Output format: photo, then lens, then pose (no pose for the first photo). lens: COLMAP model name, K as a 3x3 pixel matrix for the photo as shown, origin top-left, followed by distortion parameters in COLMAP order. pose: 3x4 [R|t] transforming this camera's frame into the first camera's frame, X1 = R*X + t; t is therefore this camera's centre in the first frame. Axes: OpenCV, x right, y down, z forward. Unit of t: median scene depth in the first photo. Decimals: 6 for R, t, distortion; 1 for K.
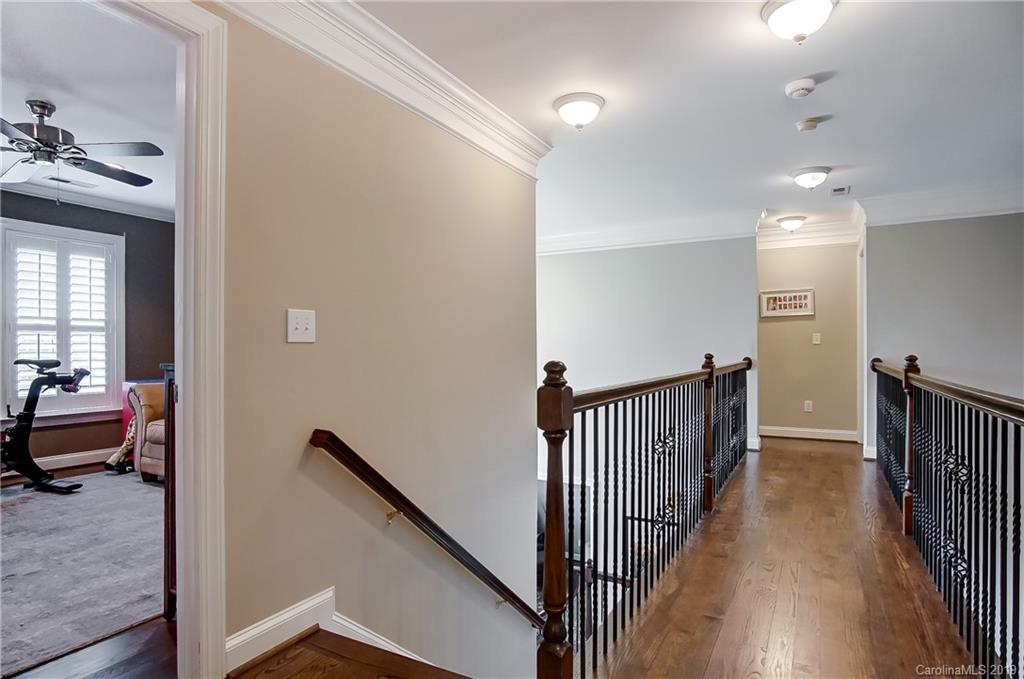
lens RADIAL K [[551.2, 0, 510.2], [0, 551.2, 346.3], [0, 0, 1]] dist [-0.008200, -0.001498]
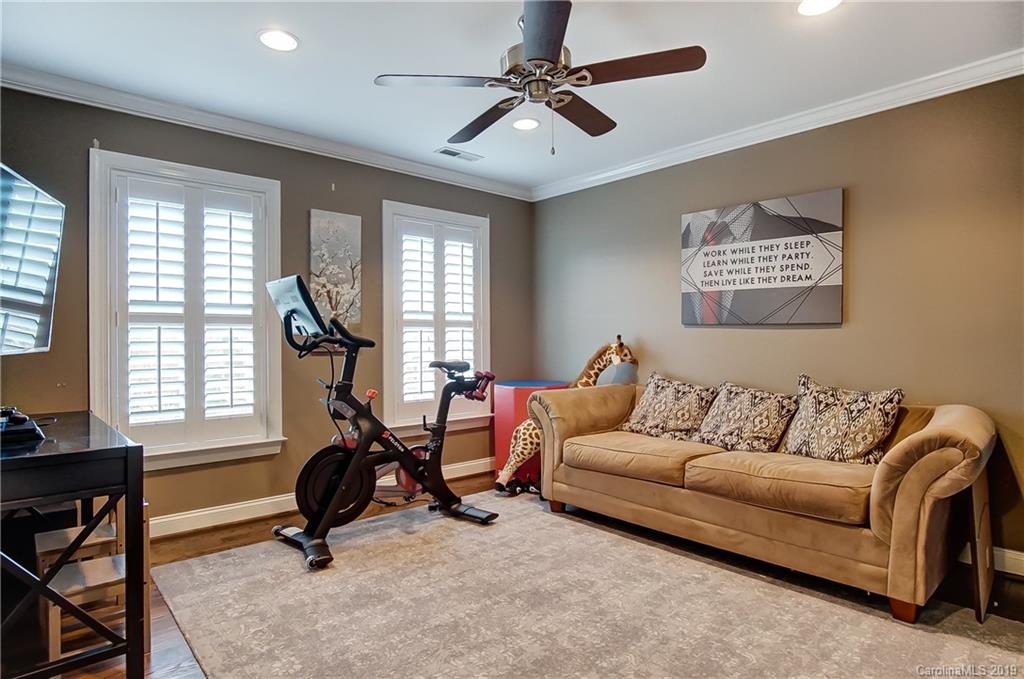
lens RADIAL K [[551.2, 0, 512.4], [0, 551.2, 336.7], [0, 0, 1]] dist [-0.008200, -0.001498]
pose [[0.951752, -0.004955, -0.306827, -0.476618], [0.005541, 0.999984, 0.001039, -0.013423], [0.306817, -0.002689, 0.951765, 0.208131]]
